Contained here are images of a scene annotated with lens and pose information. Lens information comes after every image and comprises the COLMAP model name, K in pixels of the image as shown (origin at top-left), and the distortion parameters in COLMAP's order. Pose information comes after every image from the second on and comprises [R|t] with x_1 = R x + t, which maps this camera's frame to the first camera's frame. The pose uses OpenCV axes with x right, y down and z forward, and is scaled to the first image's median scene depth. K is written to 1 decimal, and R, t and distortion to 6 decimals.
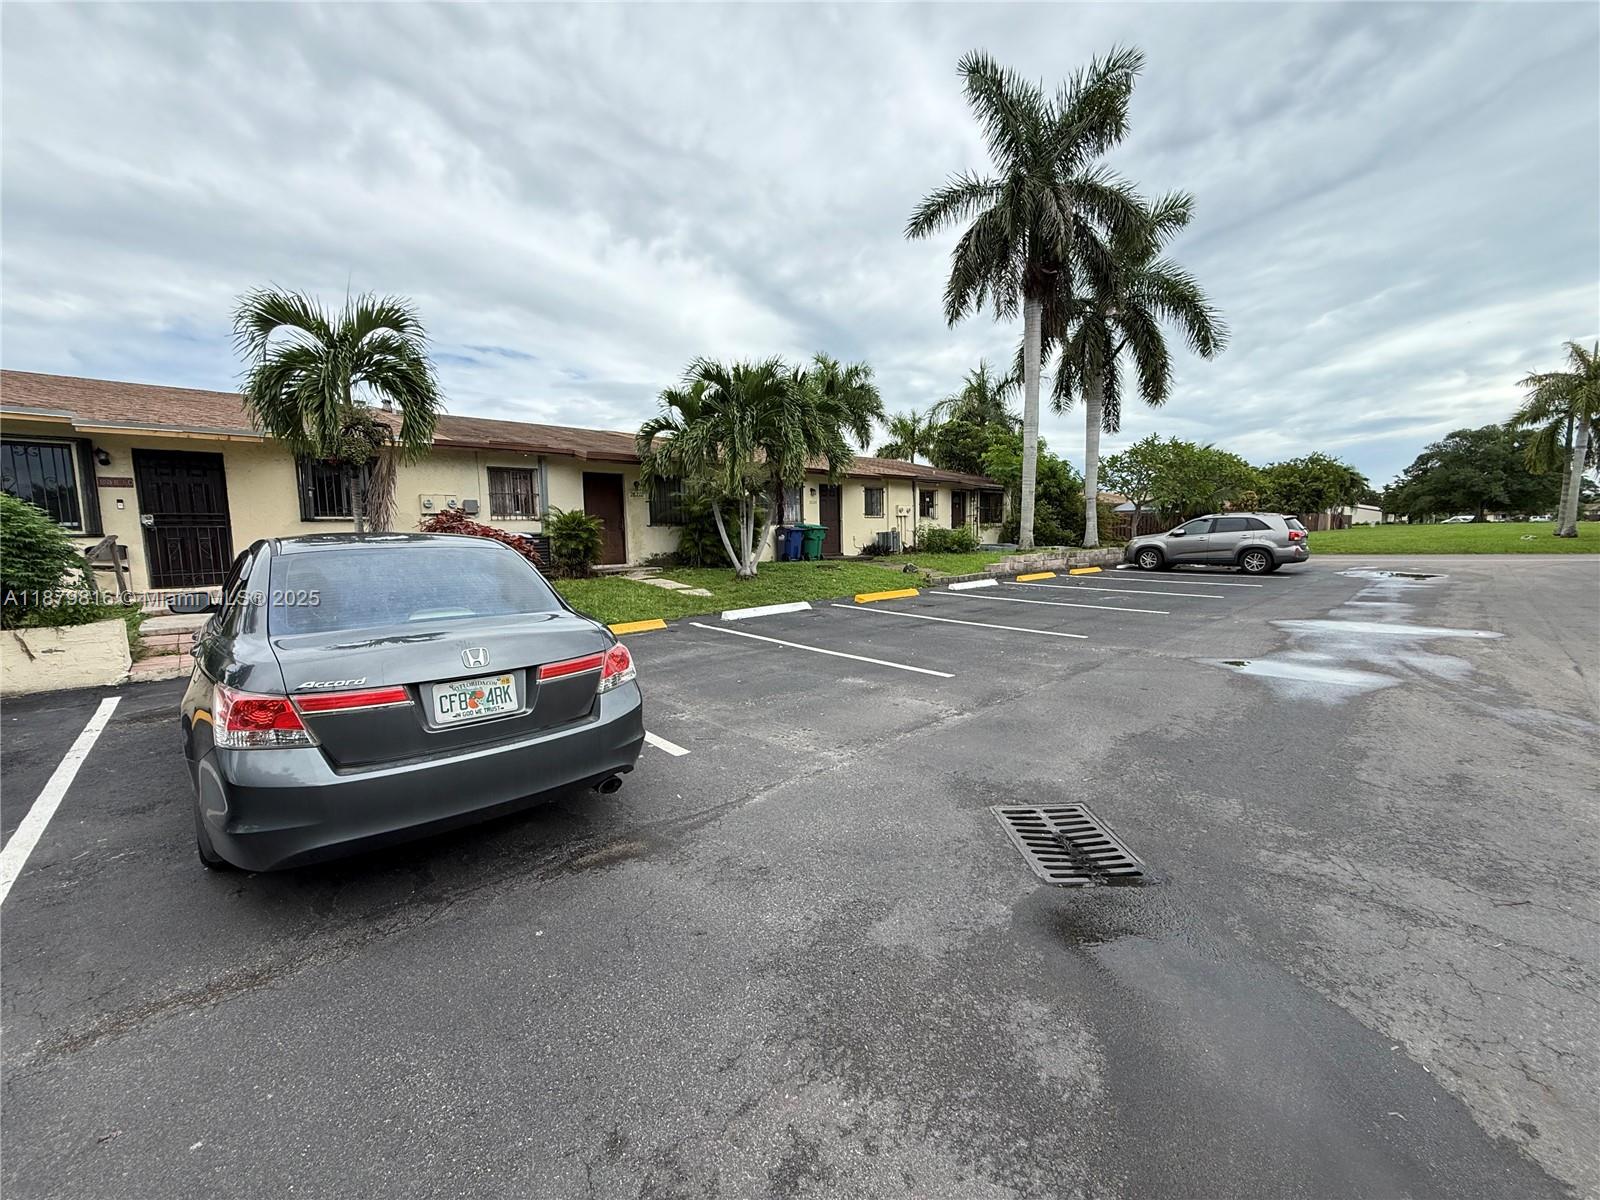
lens RADIAL K [[642.2, 0, 797.5], [0, 642.2, 600.9], [0, 0, 1]] dist [0.001137, 0.000407]
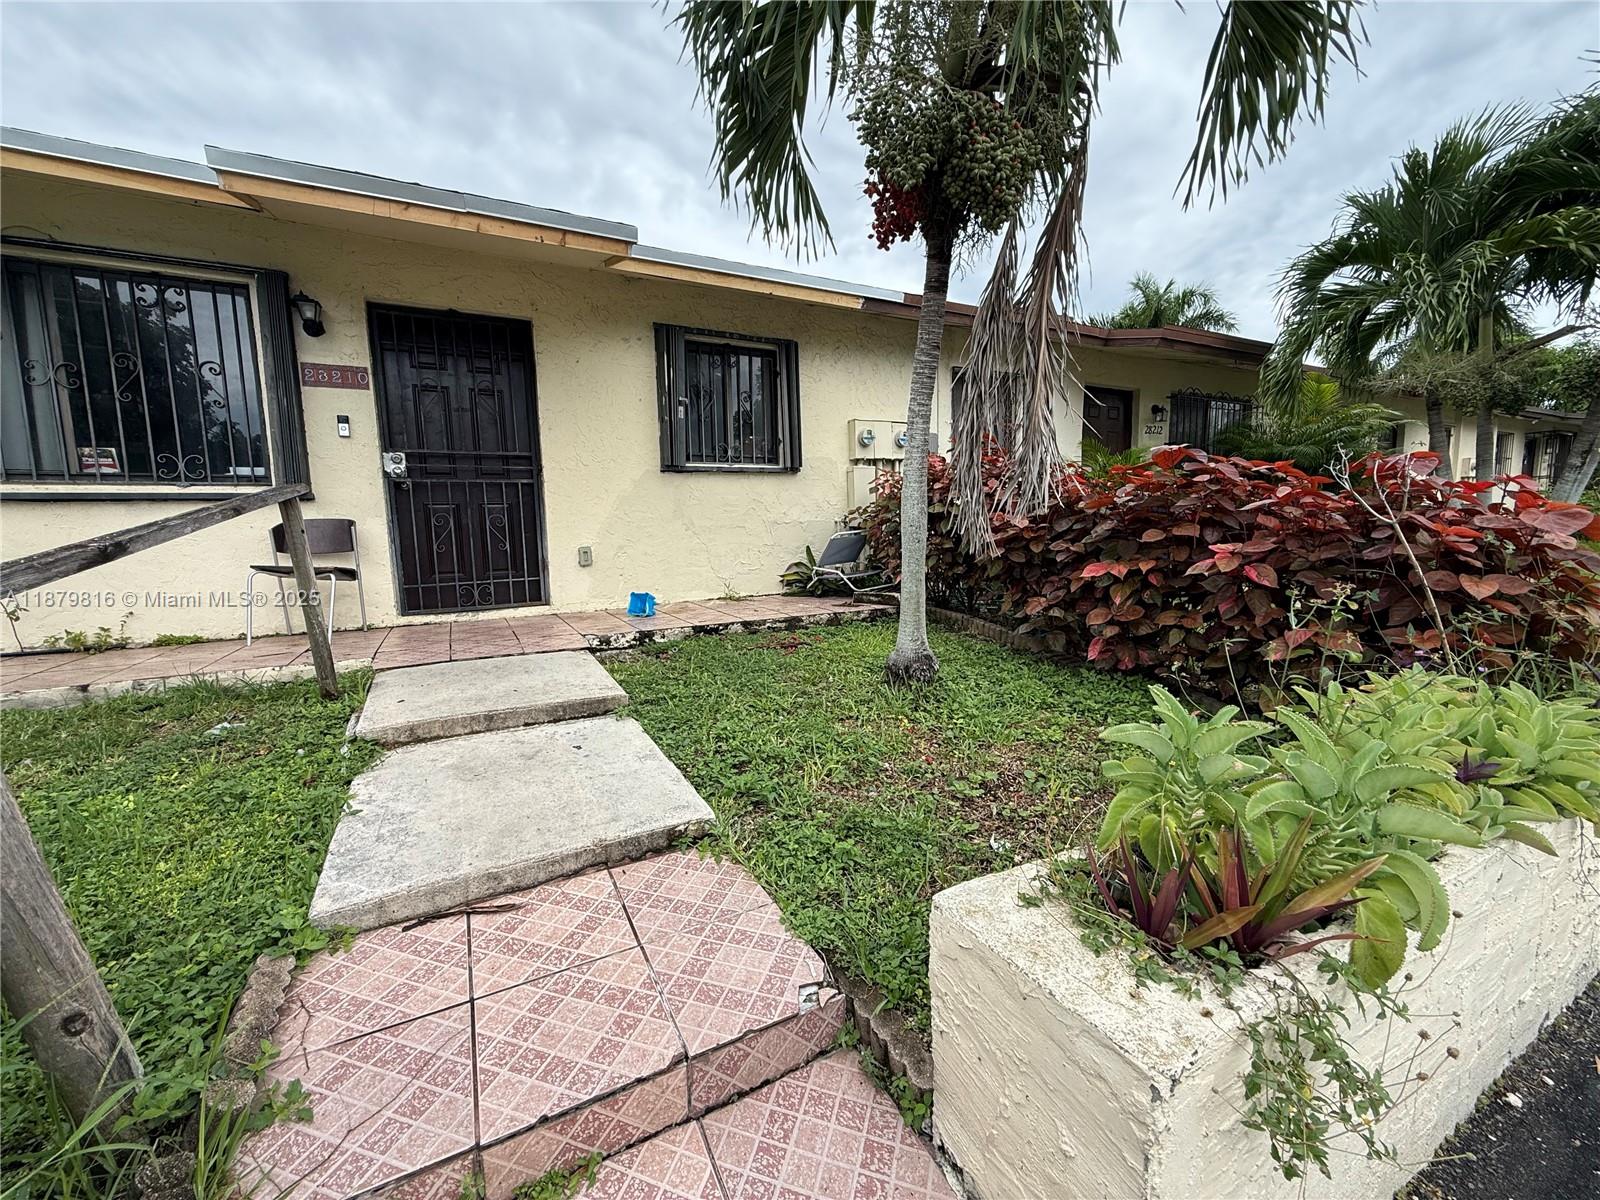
lens RADIAL K [[642.2, 0, 795.6], [0, 642.2, 603.0], [0, 0, 1]] dist [0.001137, 0.000407]
pose [[0.965819, 0.027853, -0.257716, -0.630600], [-0.021799, 0.999416, 0.026317, -0.047032], [0.258298, -0.019799, 0.965862, 0.646366]]
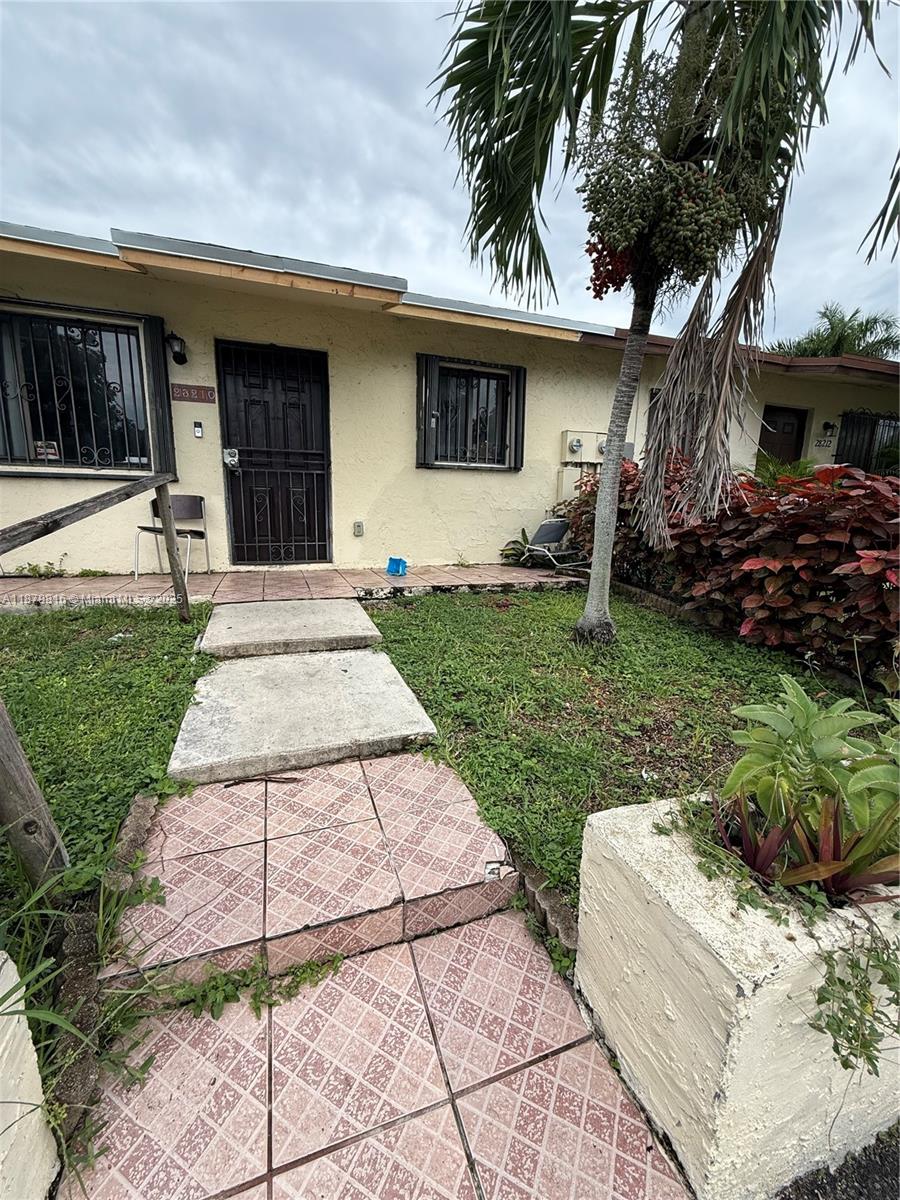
lens RADIAL K [[481.7, 0, 447.0], [0, 481.7, 598.7], [0, 0, 1]] dist [0.001137, 0.000407]
pose [[0.918320, 0.111801, -0.379723, -0.627526], [-0.077285, 0.991463, 0.105011, -0.054542], [0.388221, -0.067086, 0.919121, 0.646164]]
